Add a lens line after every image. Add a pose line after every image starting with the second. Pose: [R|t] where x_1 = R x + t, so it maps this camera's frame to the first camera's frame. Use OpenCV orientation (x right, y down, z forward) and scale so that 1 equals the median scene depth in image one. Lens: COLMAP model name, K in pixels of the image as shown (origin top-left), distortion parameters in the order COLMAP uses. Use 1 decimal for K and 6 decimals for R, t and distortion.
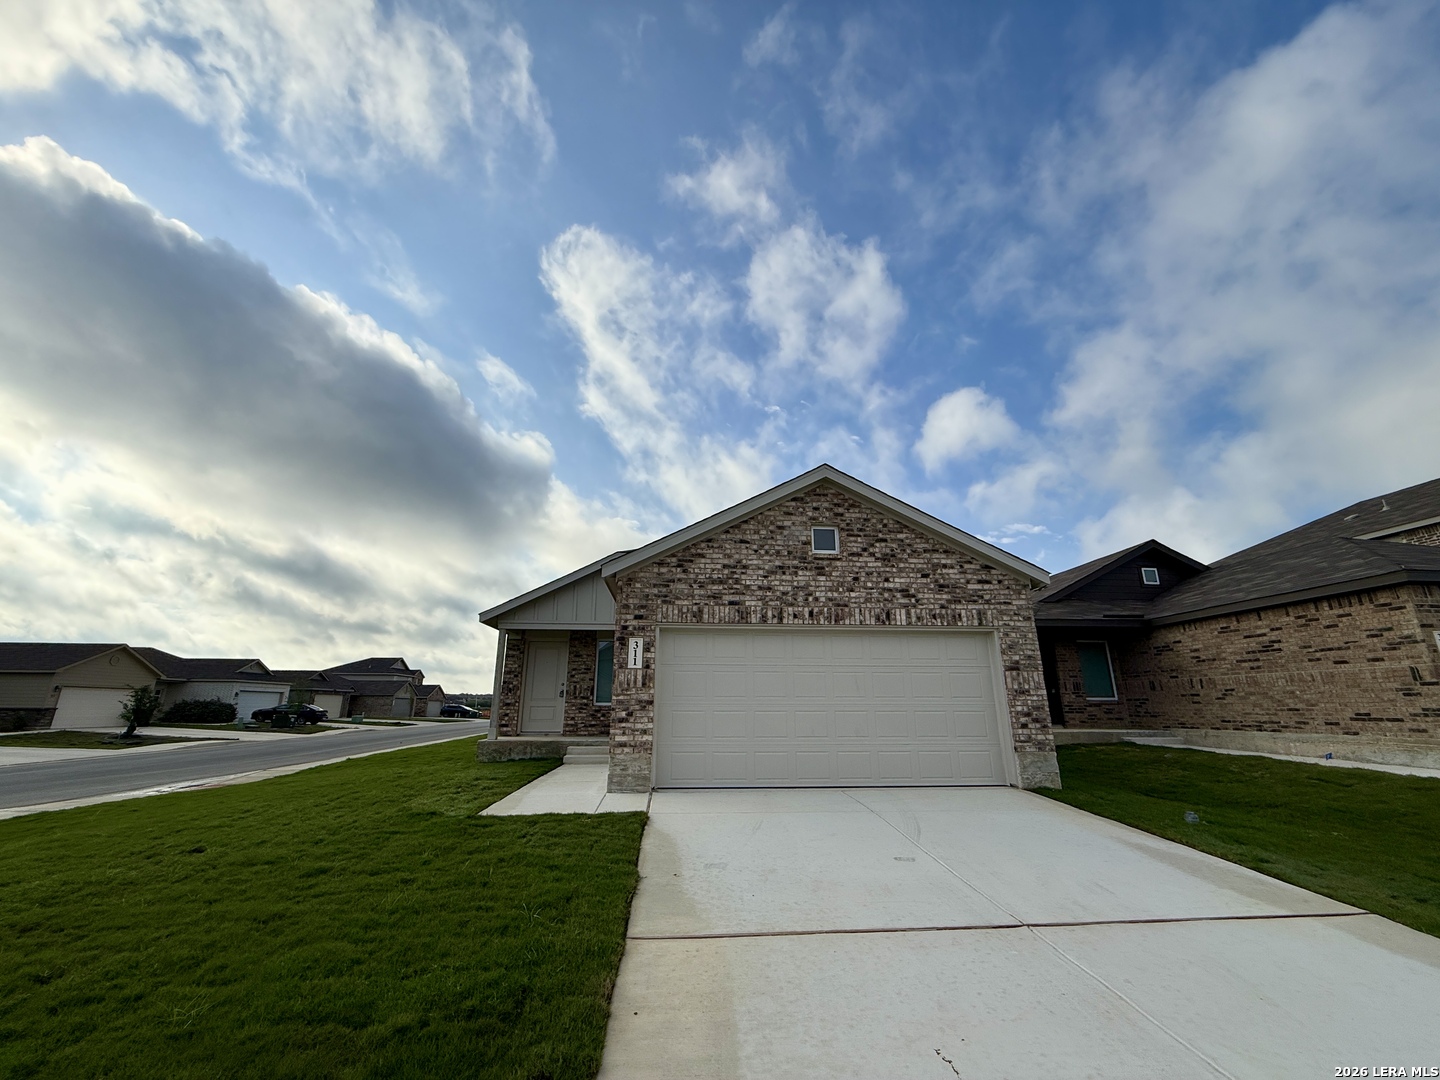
lens RADIAL K [[574.9, 0, 717.3], [0, 574.9, 539.2], [0, 0, 1]] dist [-0.000330, 0.000509]
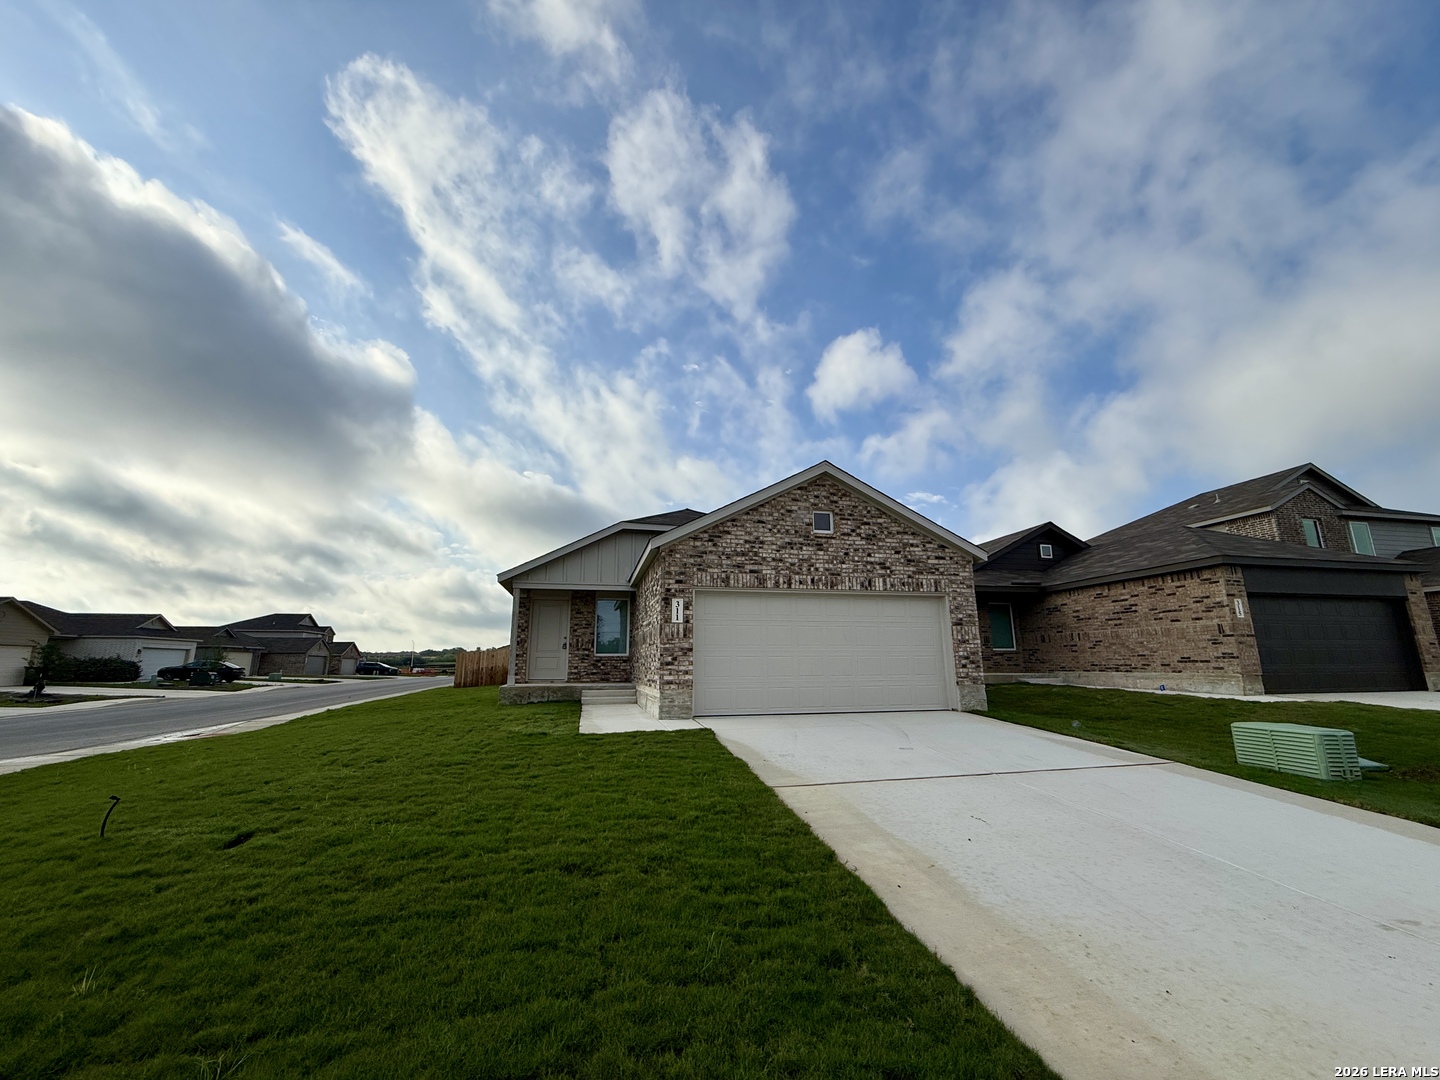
lens RADIAL K [[574.9, 0, 716.9], [0, 574.9, 540.8], [0, 0, 1]] dist [-0.000330, 0.000509]
pose [[0.989328, 0.023965, 0.143724, -0.211583], [-0.034414, 0.996907, 0.070660, -0.037242], [-0.141586, -0.074852, 0.987092, -0.196624]]
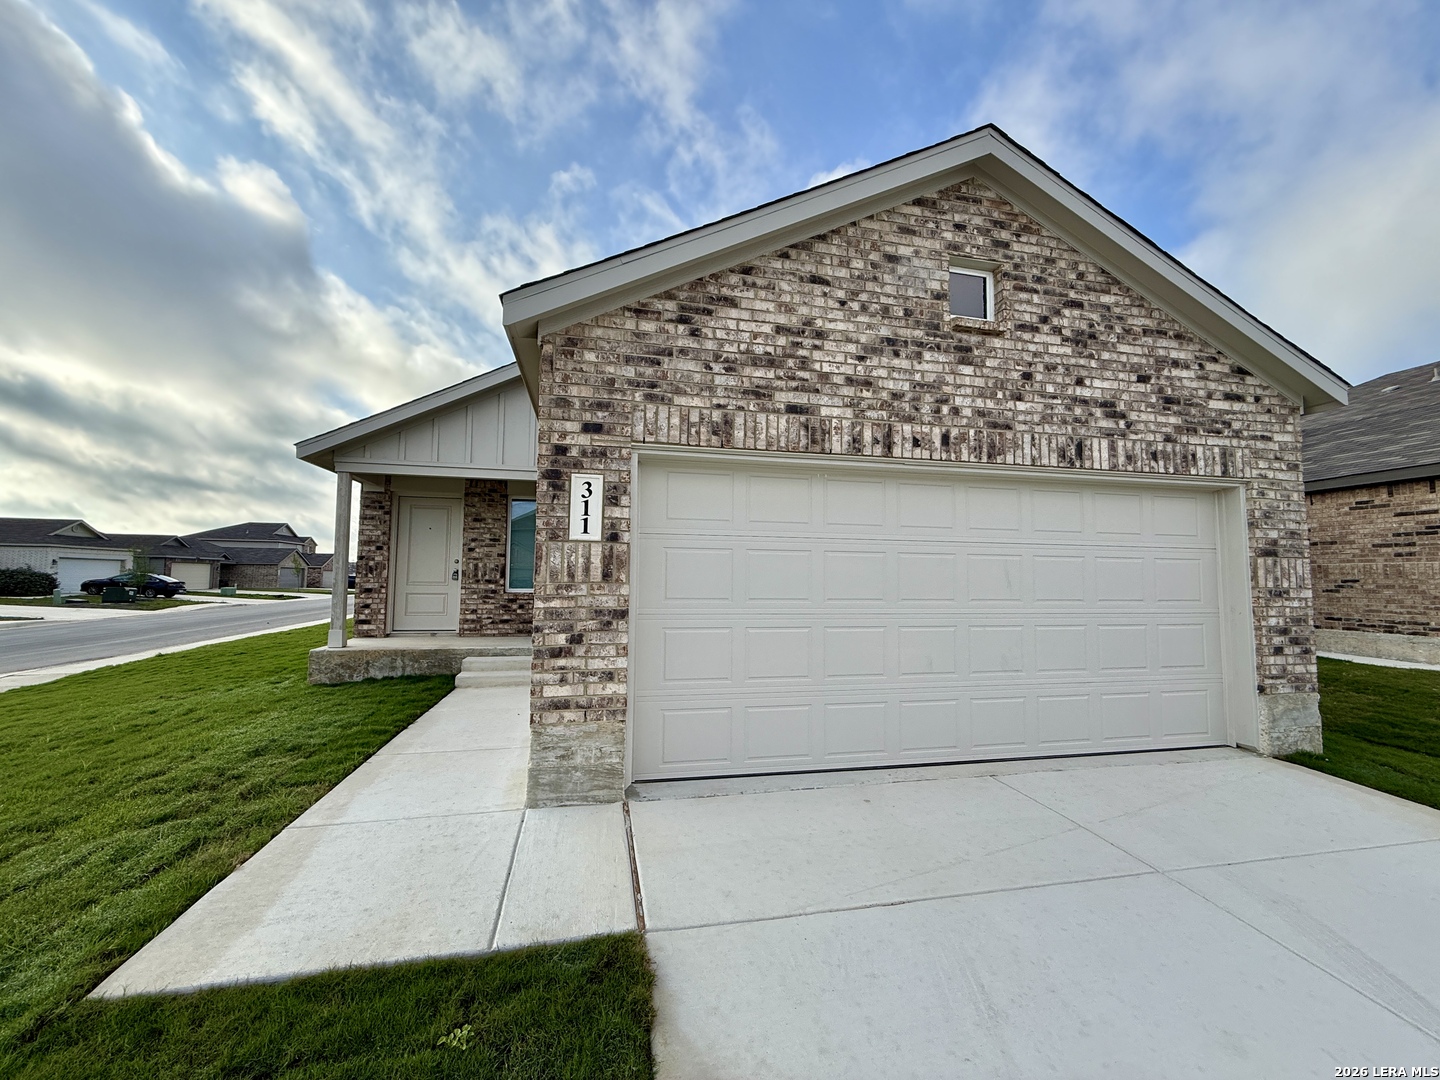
lens RADIAL K [[574.9, 0, 717.9], [0, 574.9, 540.6], [0, 0, 1]] dist [-0.000330, 0.000509]
pose [[0.990793, 0.018292, 0.134147, -0.088697], [-0.046974, 0.975726, 0.213898, 0.108702], [-0.126978, -0.218230, 0.967601, 0.484841]]
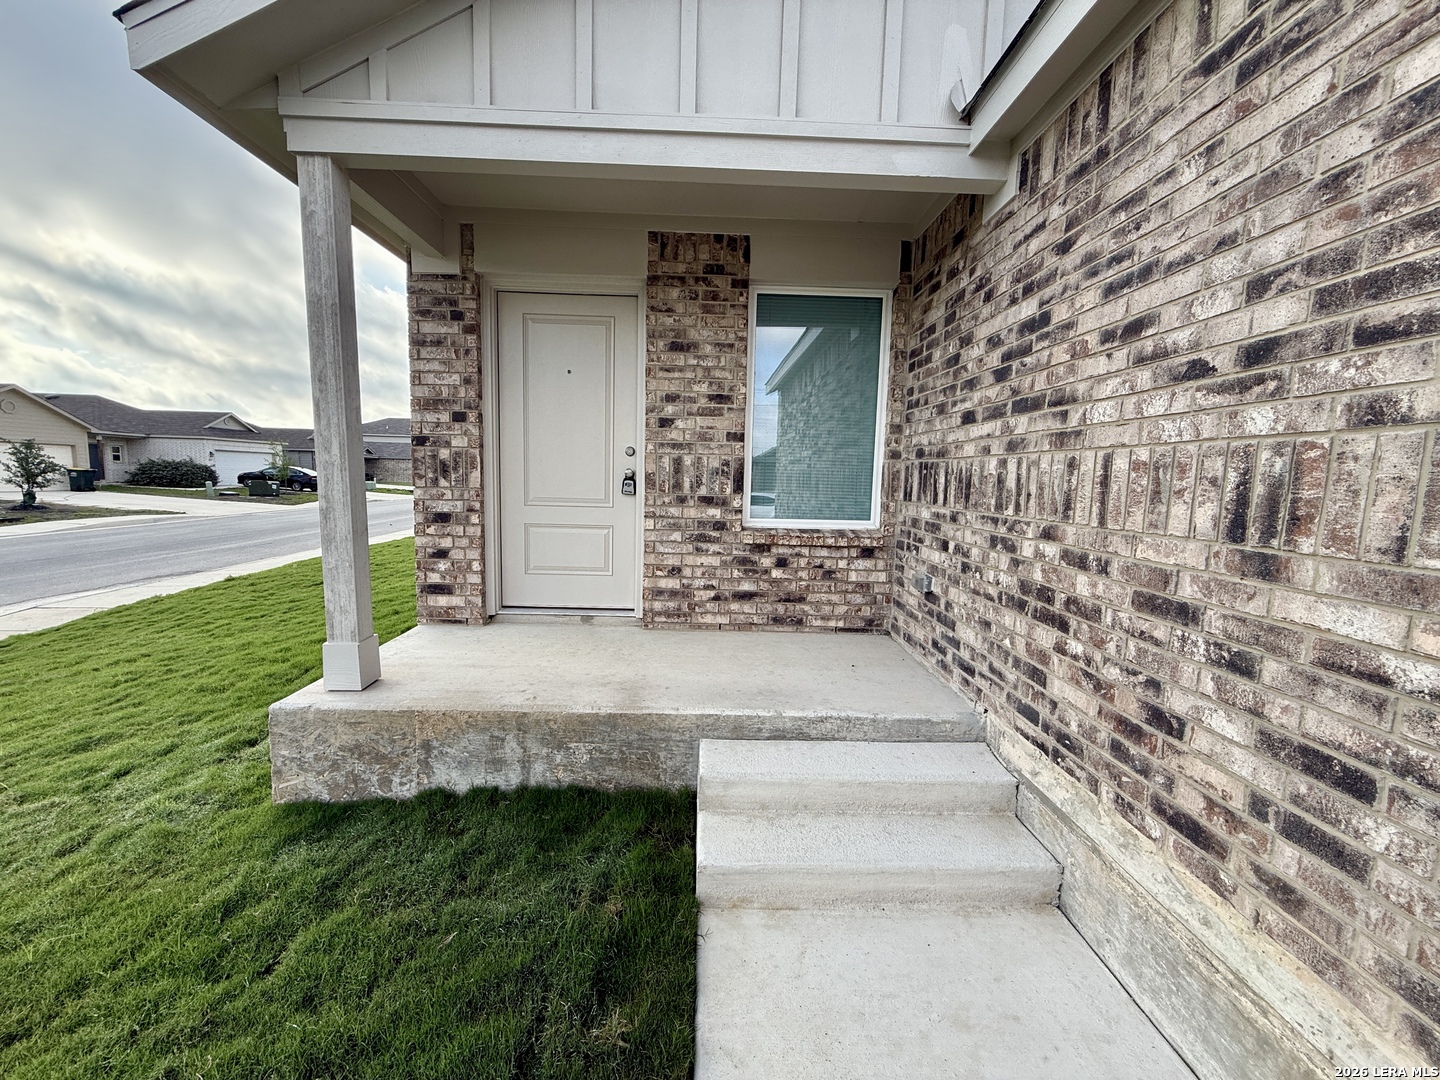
lens RADIAL K [[574.9, 0, 716.6], [0, 574.9, 541.7], [0, 0, 1]] dist [-0.000330, 0.000509]
pose [[0.998347, 0.030713, -0.048588, -0.315578], [-0.009496, 0.921797, 0.387557, 0.273657], [0.056691, -0.386455, 0.920564, 1.082580]]
